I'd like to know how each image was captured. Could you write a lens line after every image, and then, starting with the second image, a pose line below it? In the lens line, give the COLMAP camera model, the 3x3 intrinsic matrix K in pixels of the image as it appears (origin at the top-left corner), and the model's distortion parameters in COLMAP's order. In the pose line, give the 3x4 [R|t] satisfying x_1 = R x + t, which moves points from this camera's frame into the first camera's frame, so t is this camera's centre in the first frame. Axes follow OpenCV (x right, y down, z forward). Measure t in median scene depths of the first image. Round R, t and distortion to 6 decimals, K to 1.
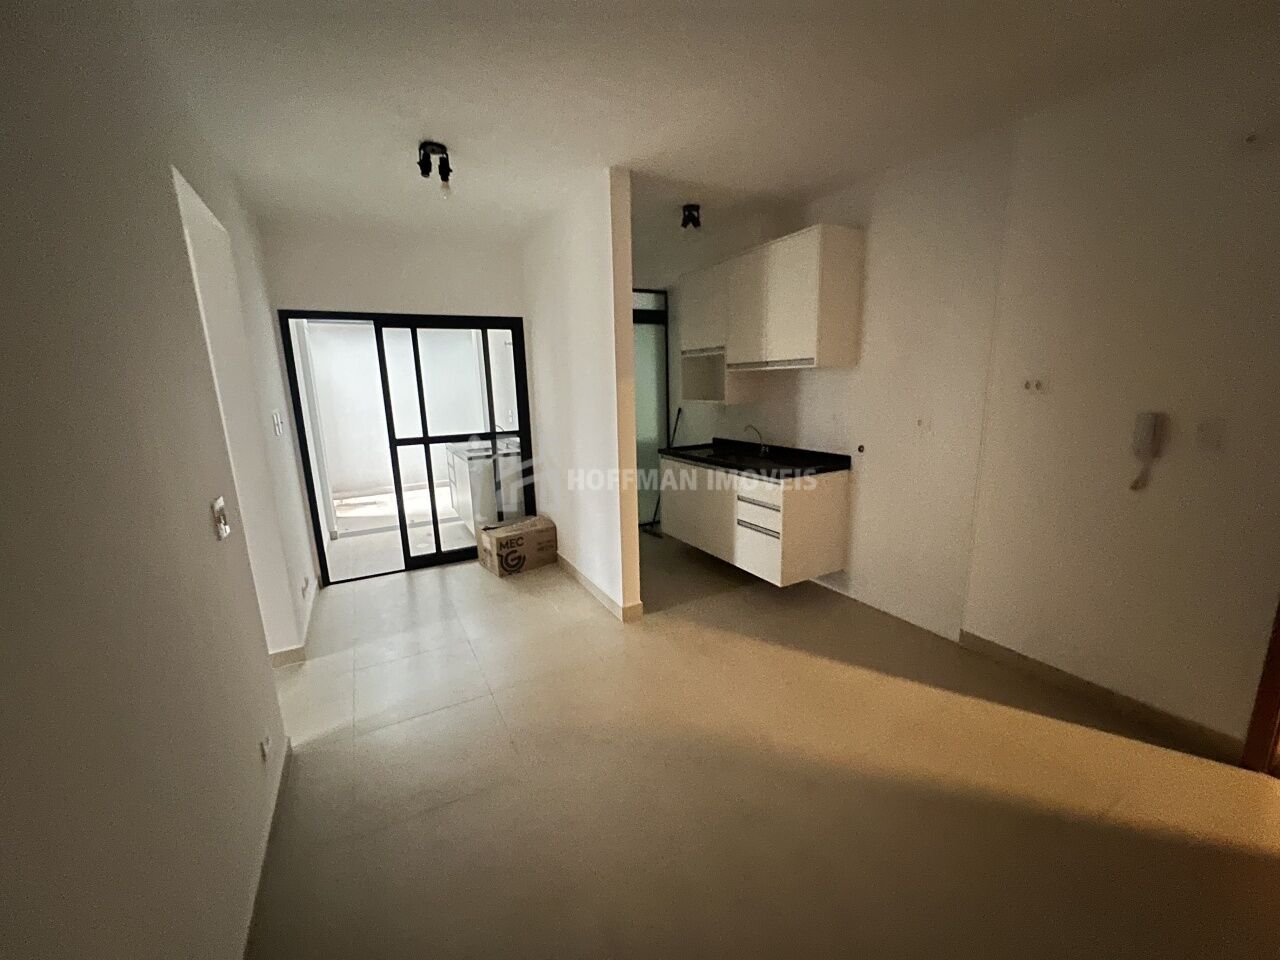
lens RADIAL K [[509.8, 0, 642.3], [0, 509.8, 483.6], [0, 0, 1]] dist [-0.000380, 0.000686]
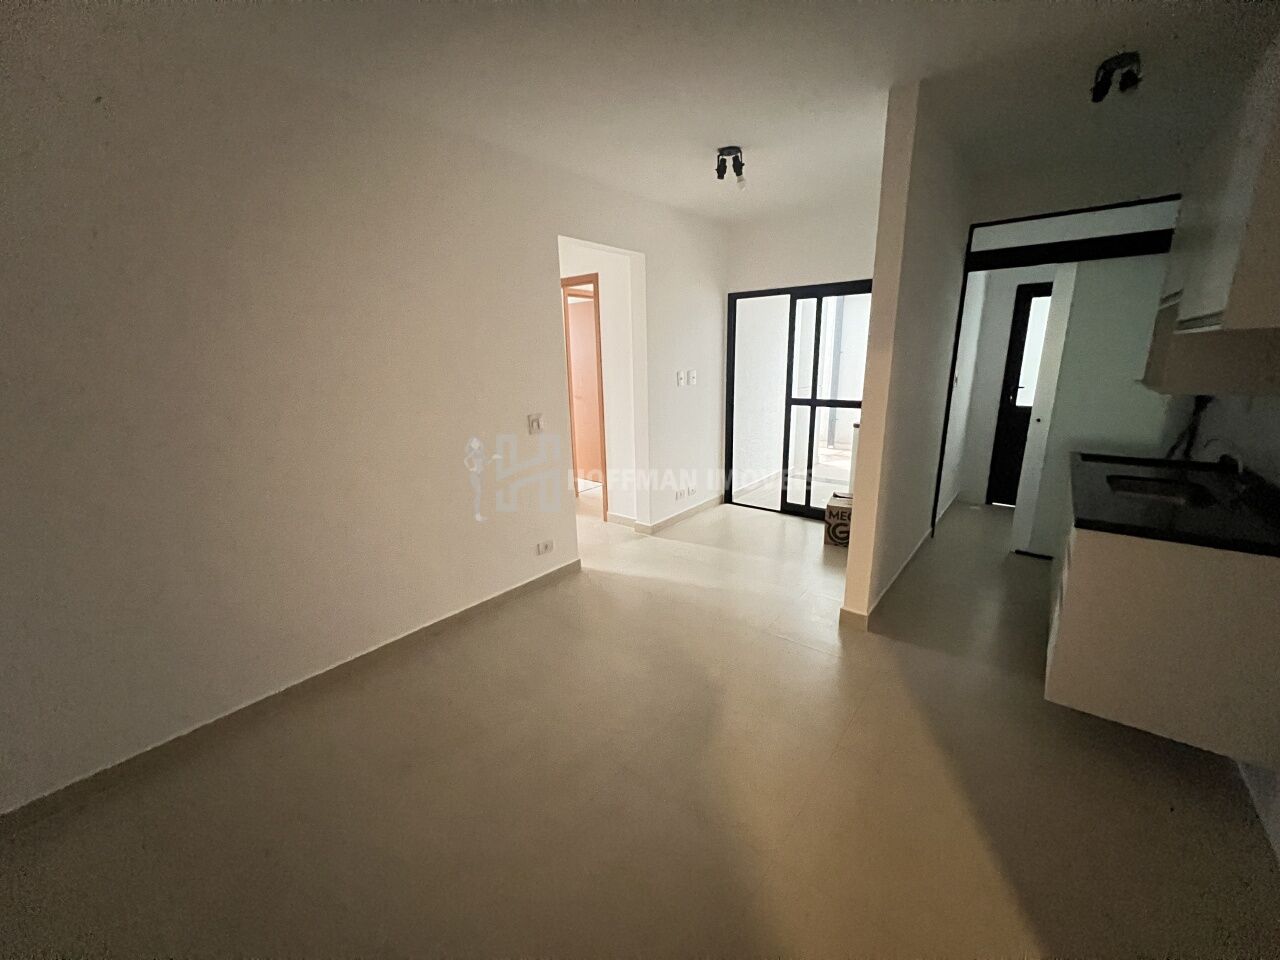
lens RADIAL K [[509.8, 0, 637.7], [0, 509.8, 483.9], [0, 0, 1]] dist [-0.000380, 0.000686]
pose [[0.381772, 0.248044, -0.890350, 0.483858], [-0.177700, 0.965042, 0.192657, -0.064778], [0.907013, 0.084665, 0.412504, 0.244803]]
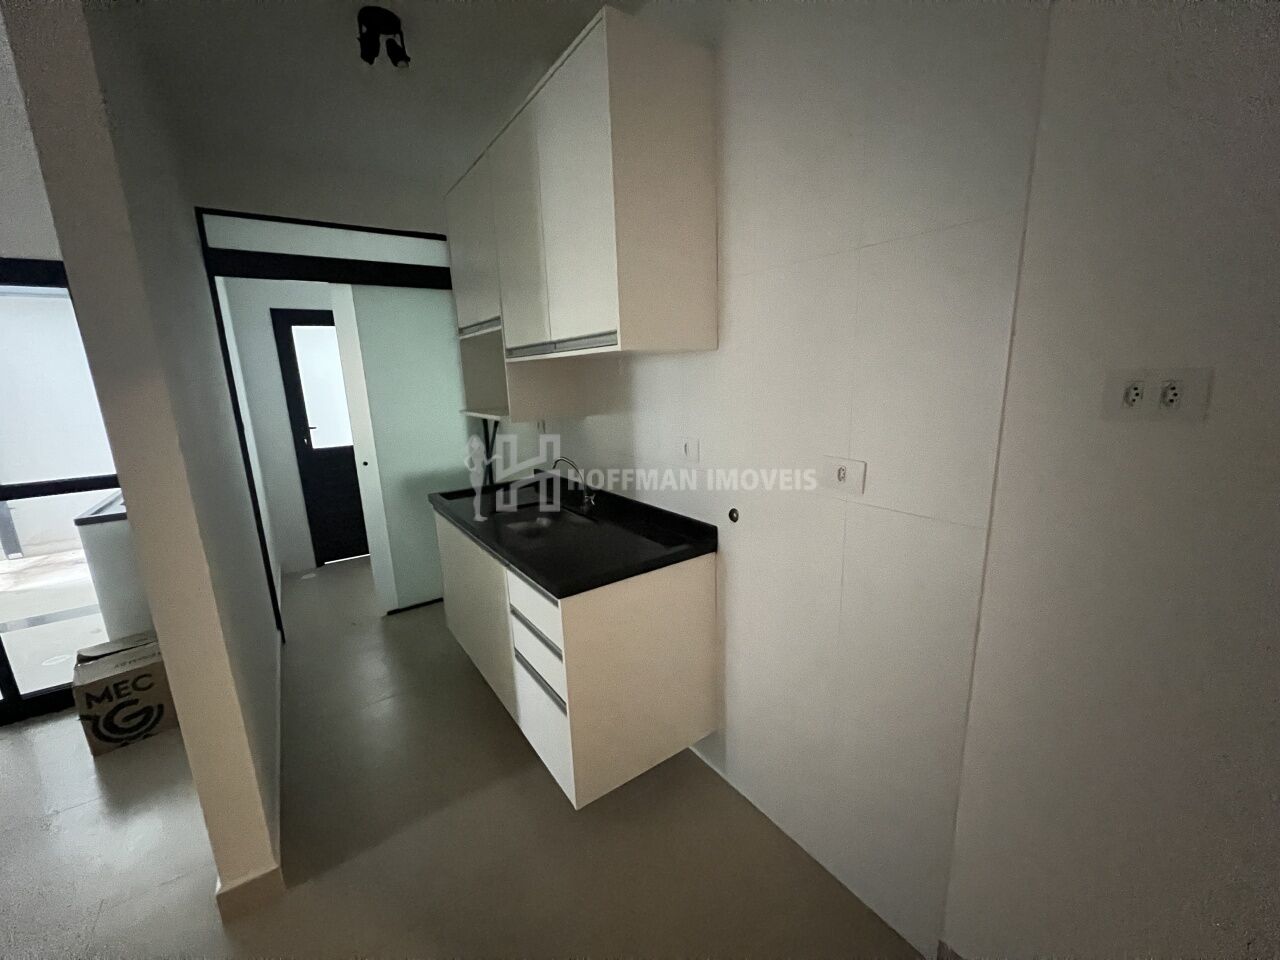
lens RADIAL K [[509.8, 0, 643.4], [0, 509.8, 481.2], [0, 0, 1]] dist [-0.000380, 0.000686]
pose [[0.993756, -0.029018, 0.107736, 0.248852], [0.028549, 0.999575, 0.005899, -0.092283], [-0.107861, -0.002786, 0.994162, 0.442114]]
